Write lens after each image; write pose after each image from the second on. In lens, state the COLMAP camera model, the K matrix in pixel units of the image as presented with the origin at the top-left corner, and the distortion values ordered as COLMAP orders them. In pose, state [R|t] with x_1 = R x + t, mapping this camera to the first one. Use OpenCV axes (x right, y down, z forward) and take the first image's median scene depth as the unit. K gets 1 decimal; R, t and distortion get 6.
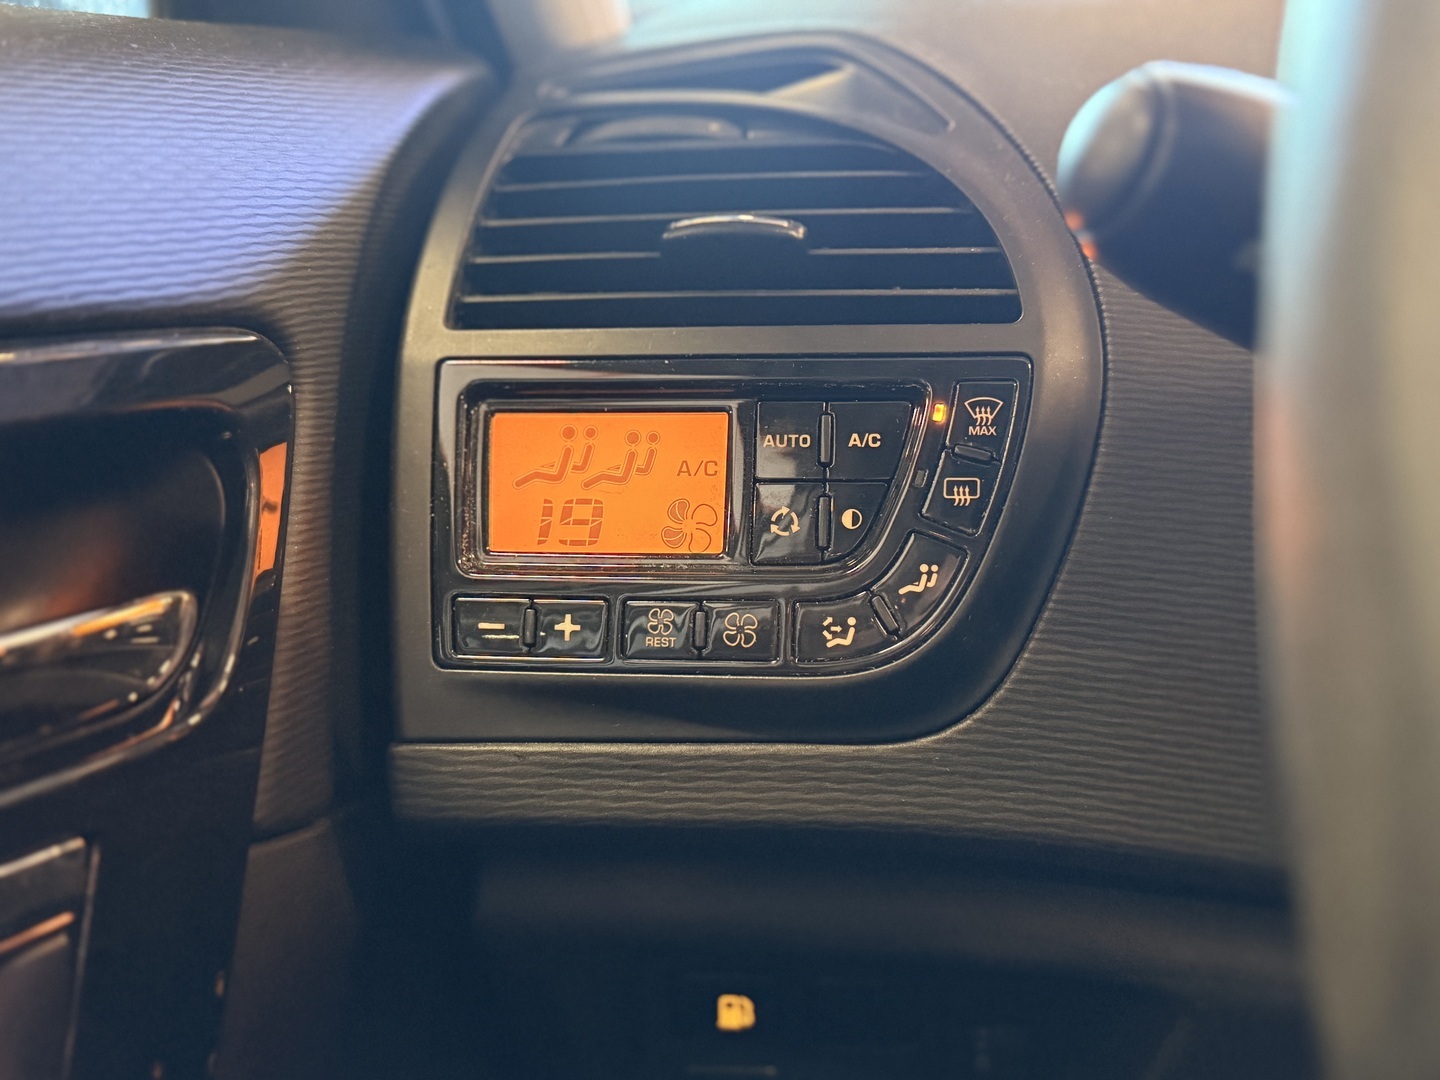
lens RADIAL K [[1481.2, 0, 720.0], [0, 1481.2, 540.0], [0, 0, 1]] dist [0.174288, -0.400201]
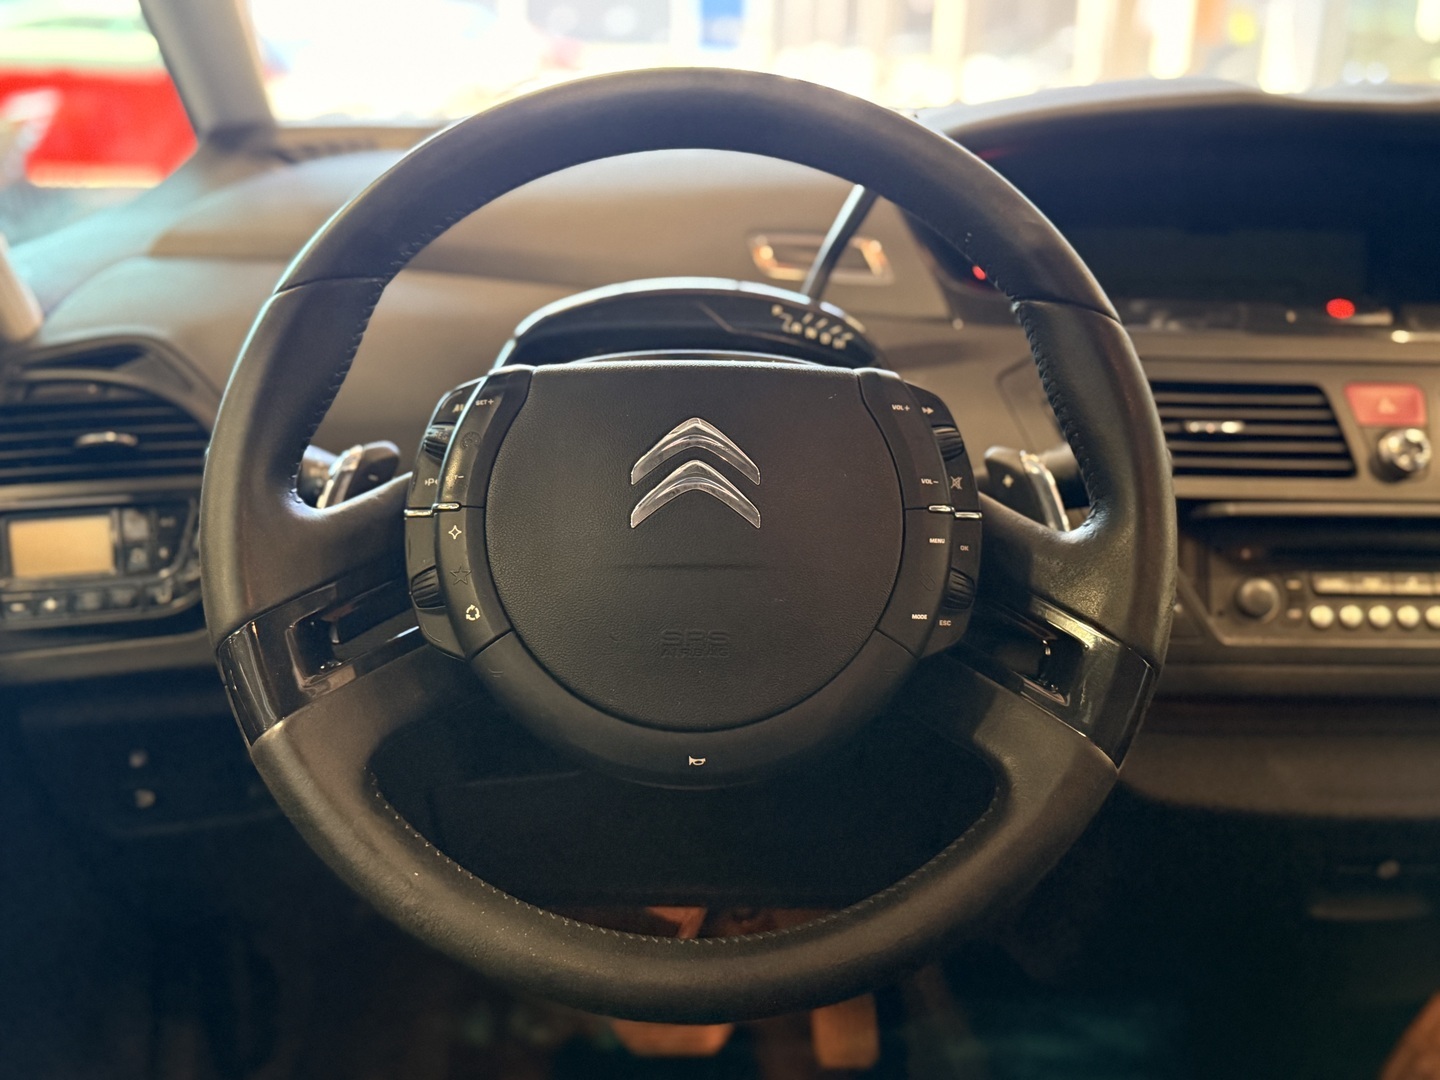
lens RADIAL K [[1481.2, 0, 720.0], [0, 1481.2, 540.0], [0, 0, 1]] dist [0.174288, -0.400201]
pose [[0.928173, -0.086794, 0.361886, 0.037674], [0.090831, 0.995849, 0.005876, 0.037621], [-0.360893, 0.027416, 0.932204, -1.849257]]
